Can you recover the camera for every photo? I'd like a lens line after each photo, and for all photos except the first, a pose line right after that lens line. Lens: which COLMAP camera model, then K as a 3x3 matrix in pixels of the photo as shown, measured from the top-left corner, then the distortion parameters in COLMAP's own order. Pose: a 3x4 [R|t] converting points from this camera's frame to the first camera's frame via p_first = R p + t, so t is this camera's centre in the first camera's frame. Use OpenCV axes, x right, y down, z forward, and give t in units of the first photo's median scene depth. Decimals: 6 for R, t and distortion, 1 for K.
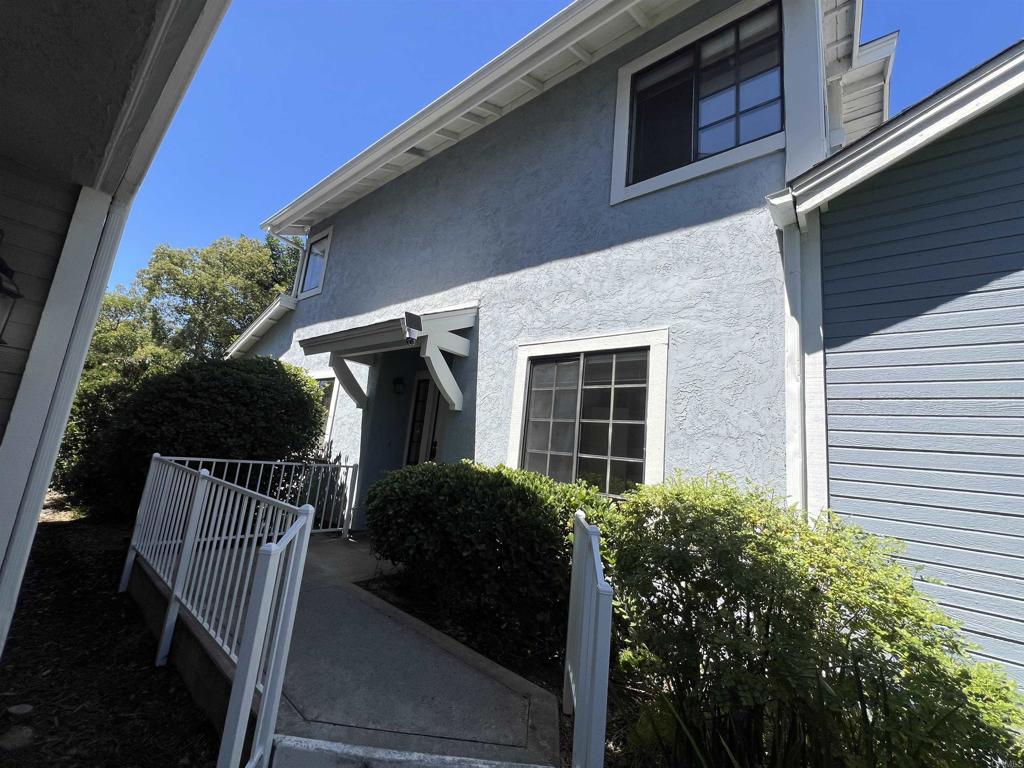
lens RADIAL K [[411.8, 0, 515.9], [0, 411.8, 383.5], [0, 0, 1]] dist [-0.002382, 0.000747]
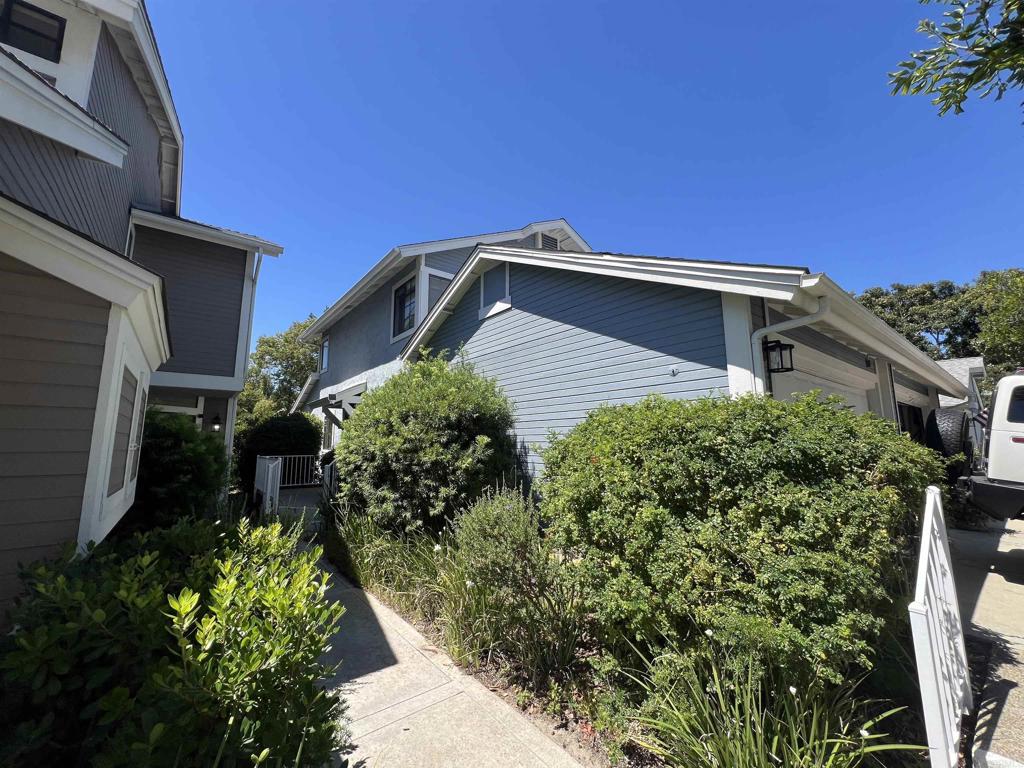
lens RADIAL K [[411.8, 0, 510.7], [0, 411.8, 381.6], [0, 0, 1]] dist [-0.002382, 0.000747]
pose [[0.969287, -0.136390, -0.204648, 0.851878], [0.137480, 0.990464, -0.008951, -0.037245], [0.203918, -0.019459, 0.978795, -0.824788]]
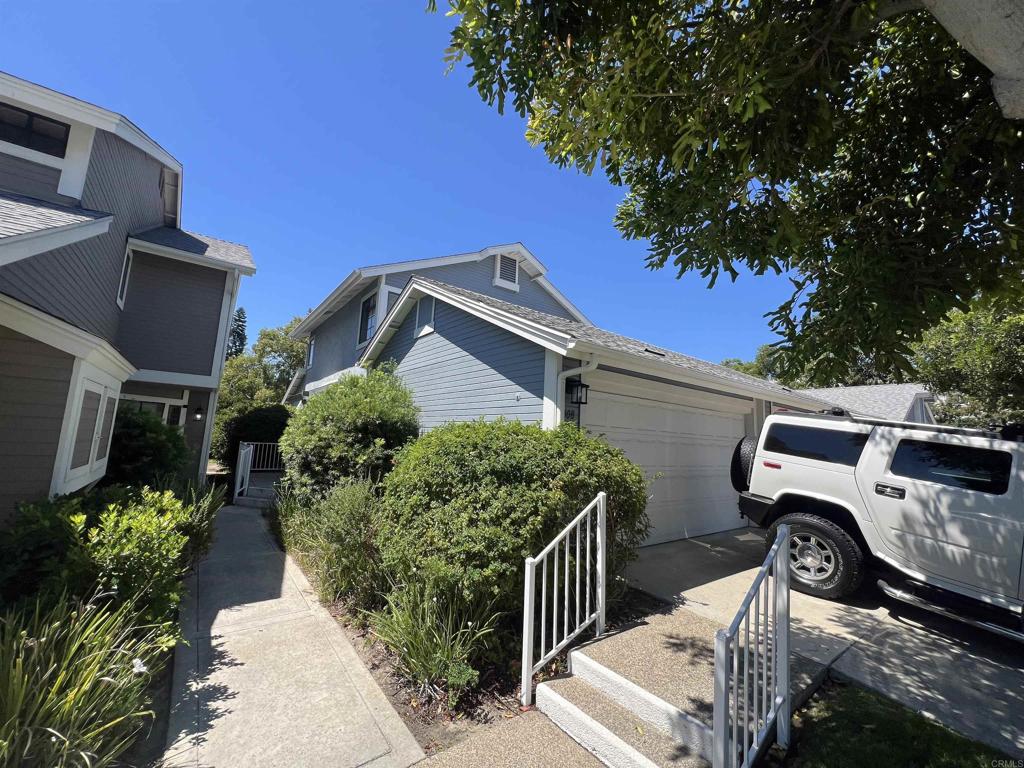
lens RADIAL K [[411.8, 0, 509.8], [0, 411.8, 383.1], [0, 0, 1]] dist [-0.002382, 0.000747]
pose [[0.968739, -0.086687, -0.232445, 1.138416], [0.089124, 0.996021, -0.000017, -0.053864], [0.231522, -0.020700, 0.972609, -0.954764]]
